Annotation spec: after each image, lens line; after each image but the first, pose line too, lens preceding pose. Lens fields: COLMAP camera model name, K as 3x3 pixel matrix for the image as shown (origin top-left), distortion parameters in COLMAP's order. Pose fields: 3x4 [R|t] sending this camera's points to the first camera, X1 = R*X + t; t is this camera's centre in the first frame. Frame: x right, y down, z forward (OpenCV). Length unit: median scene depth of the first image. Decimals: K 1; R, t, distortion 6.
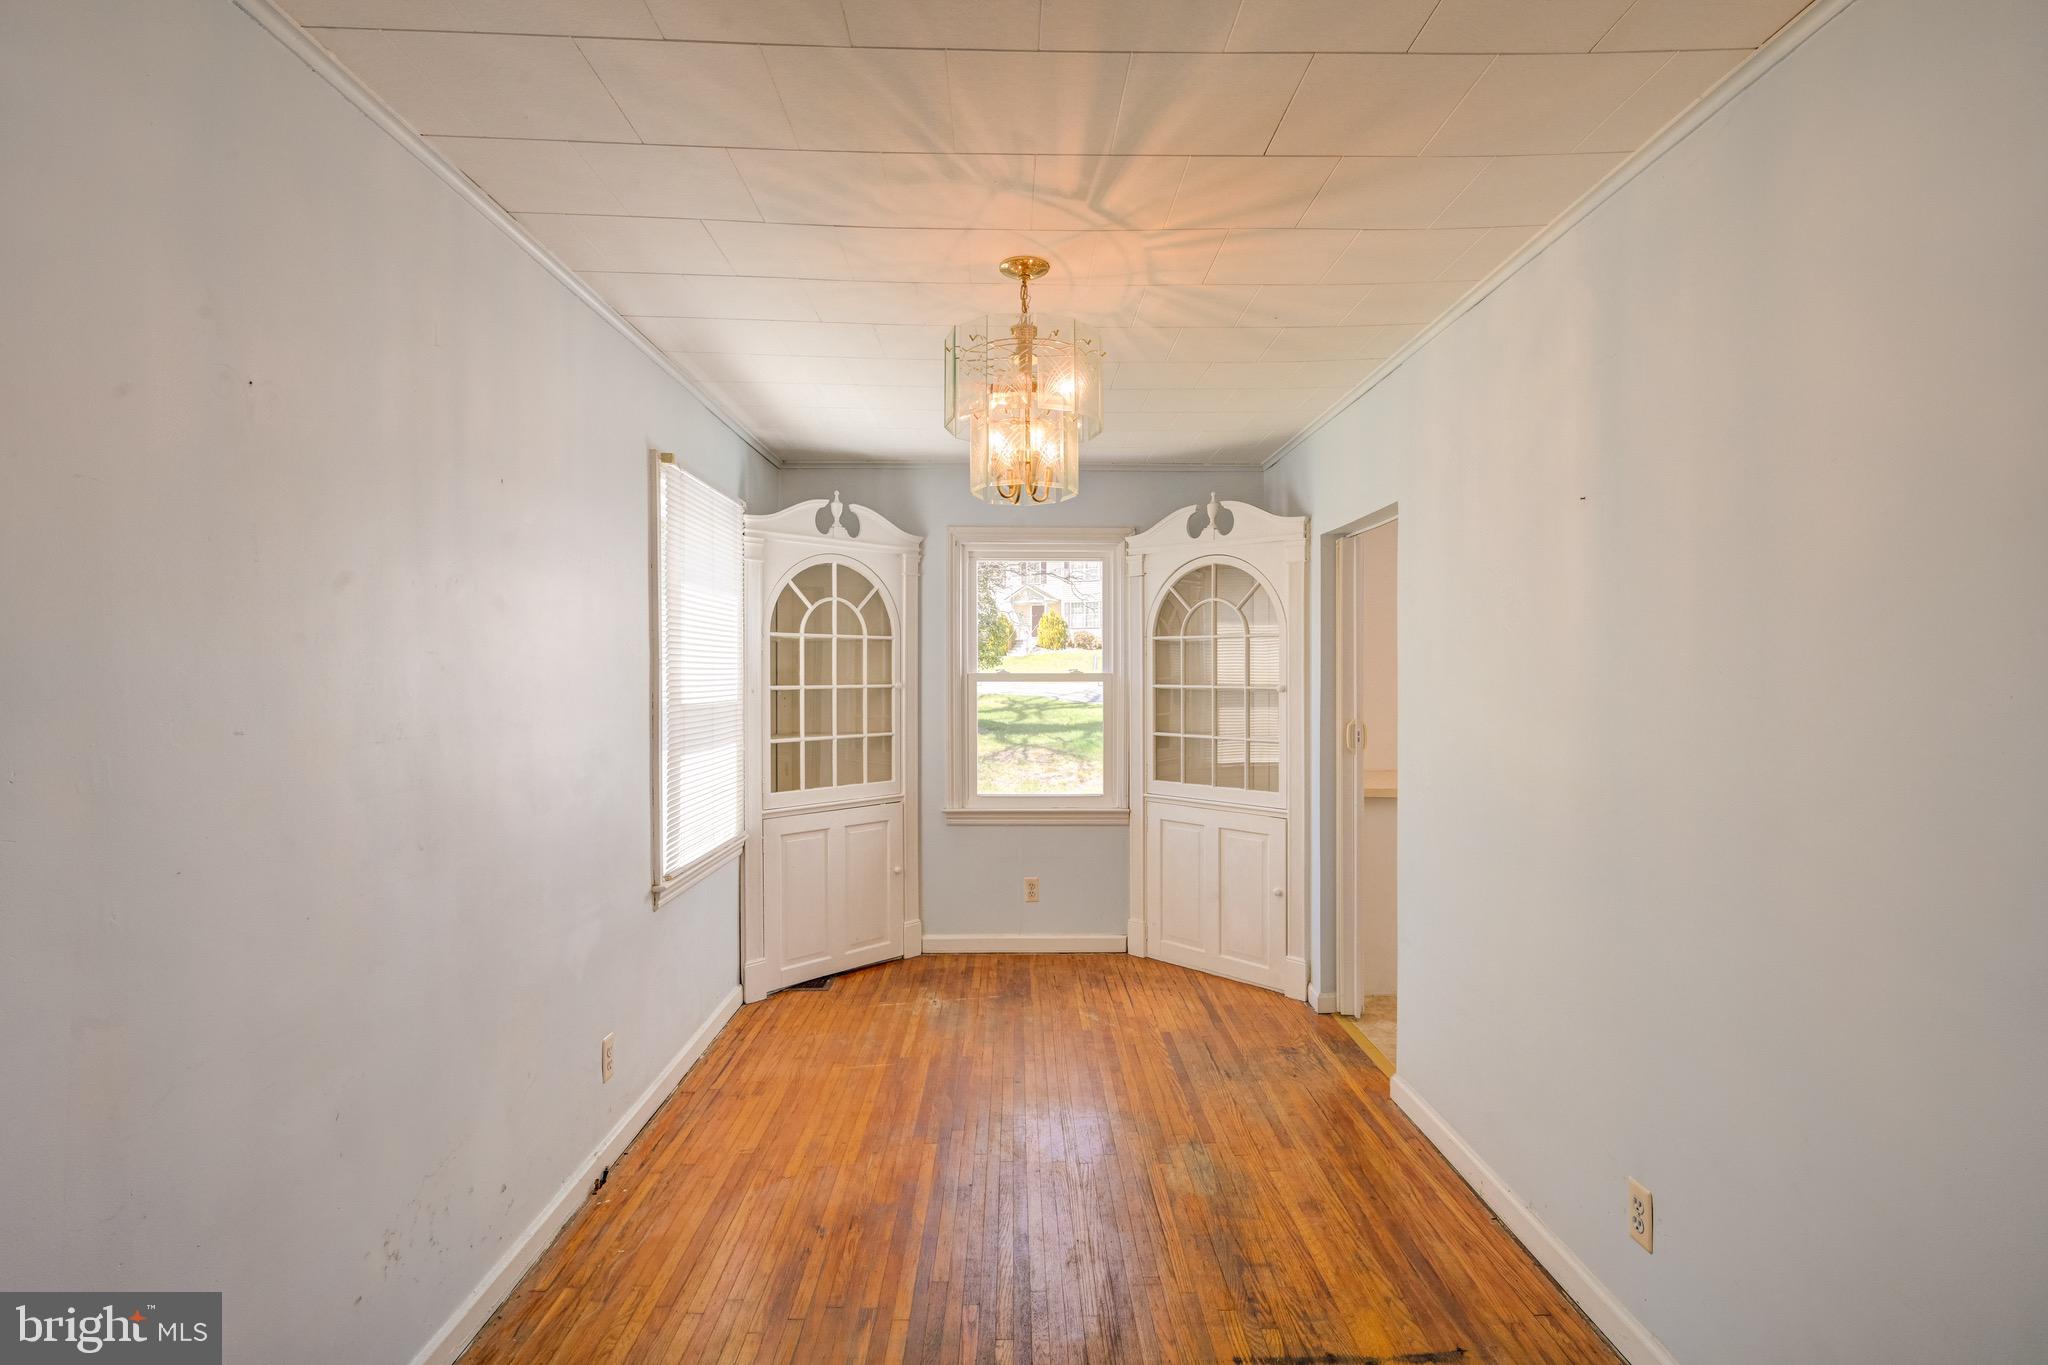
lens RADIAL K [[944.6, 0, 1026.7], [0, 944.6, 679.4], [0, 0, 1]] dist [-0.002718, 0.001623]
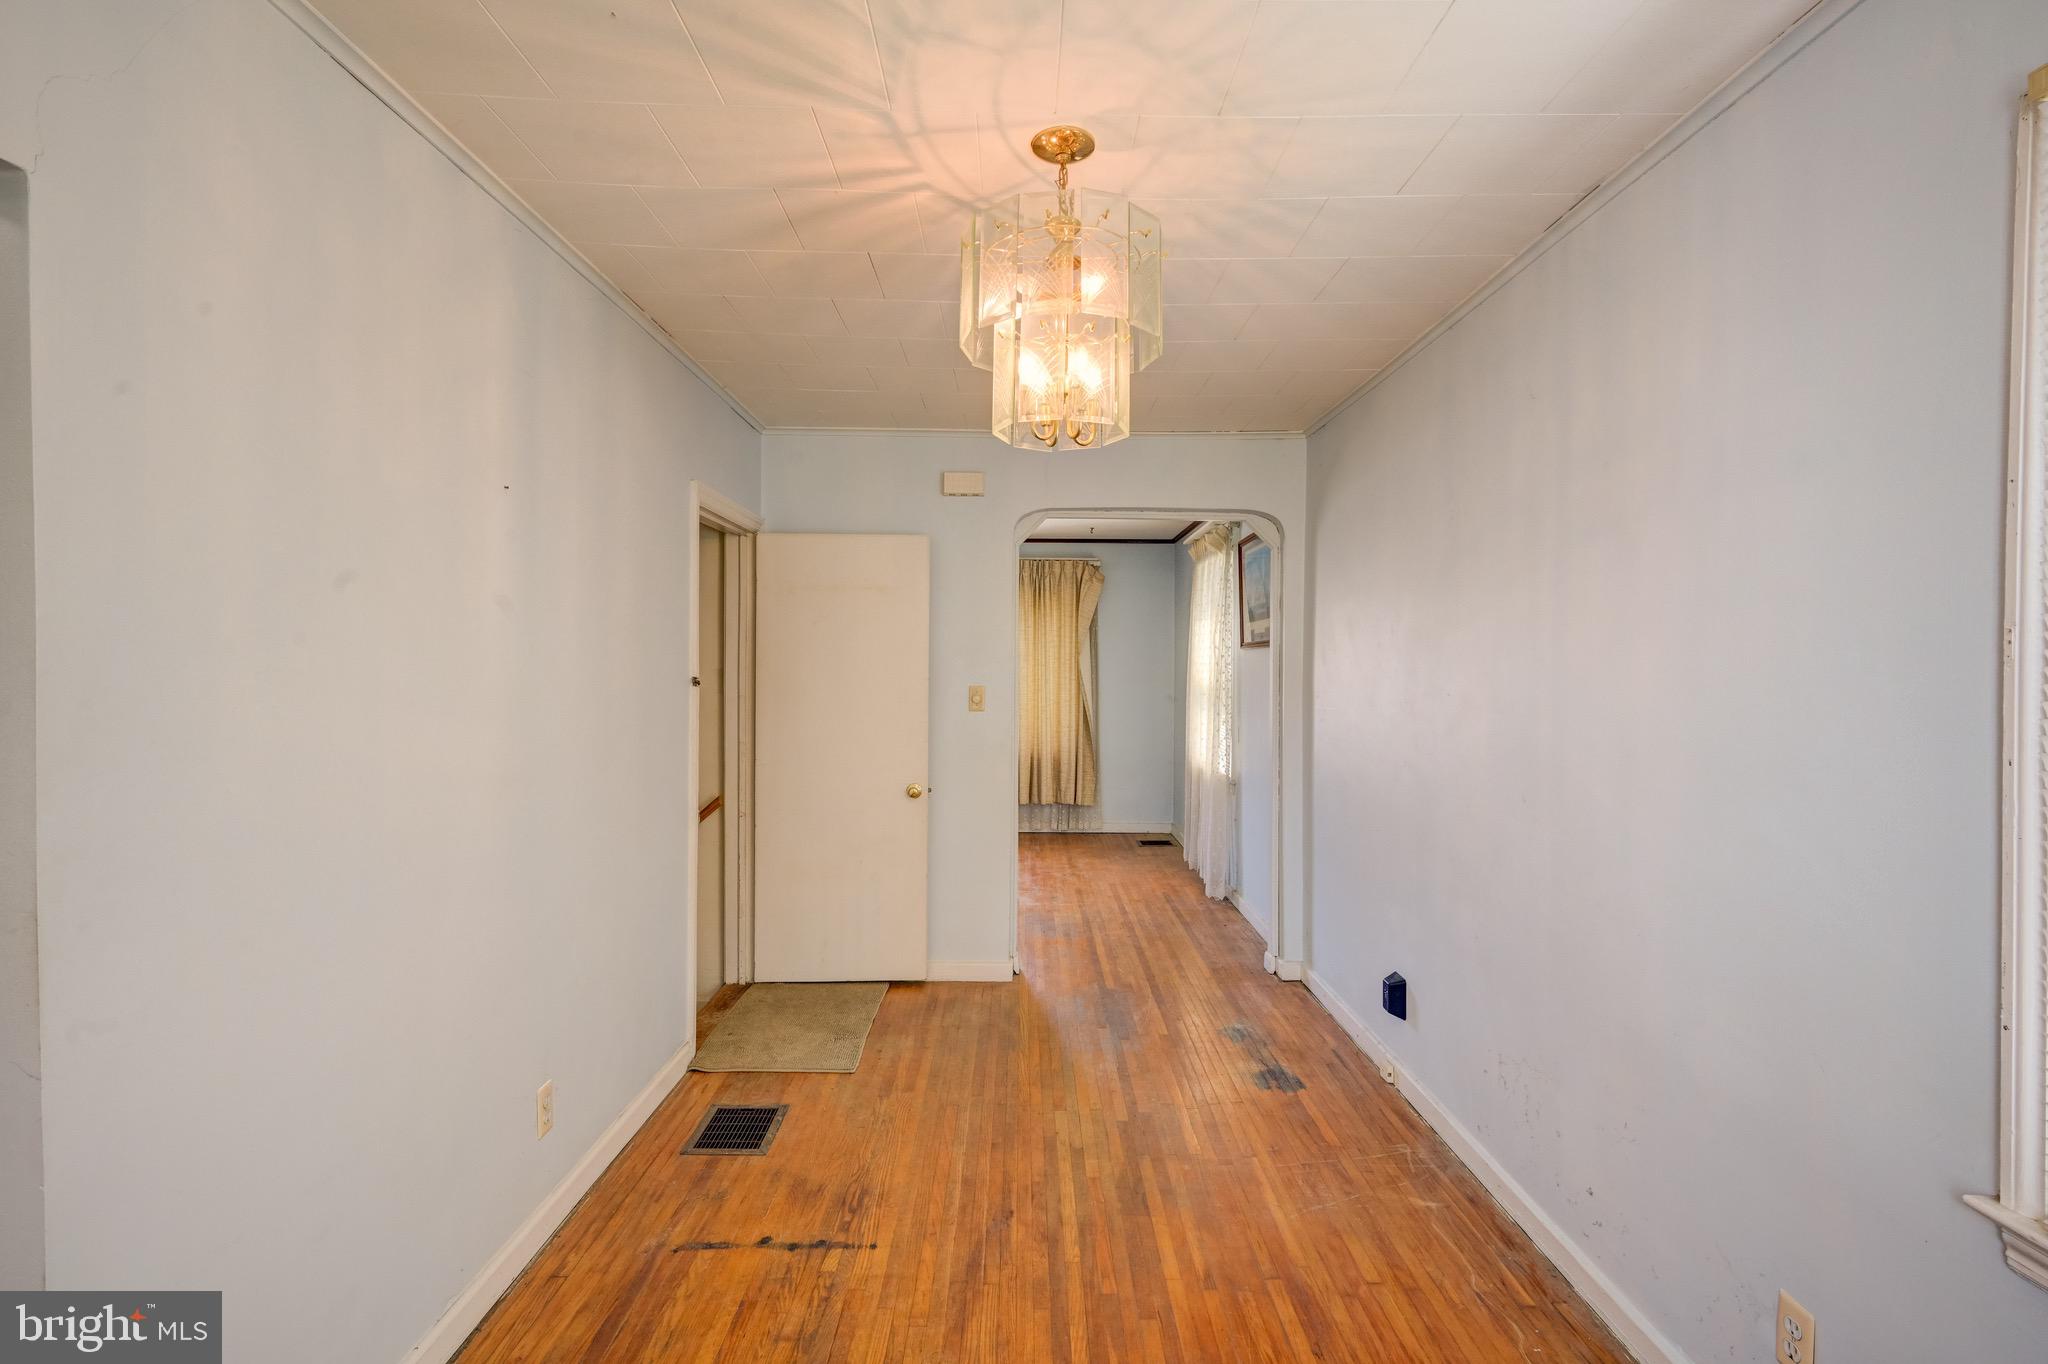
lens RADIAL K [[944.6, 0, 1025.3], [0, 944.6, 677.0], [0, 0, 1]] dist [-0.002718, 0.001623]
pose [[-0.999910, -0.002862, 0.013098, 0.018656], [-0.002732, 0.999947, 0.009932, -0.000961], [-0.013126, 0.009895, -0.999865, 1.950818]]
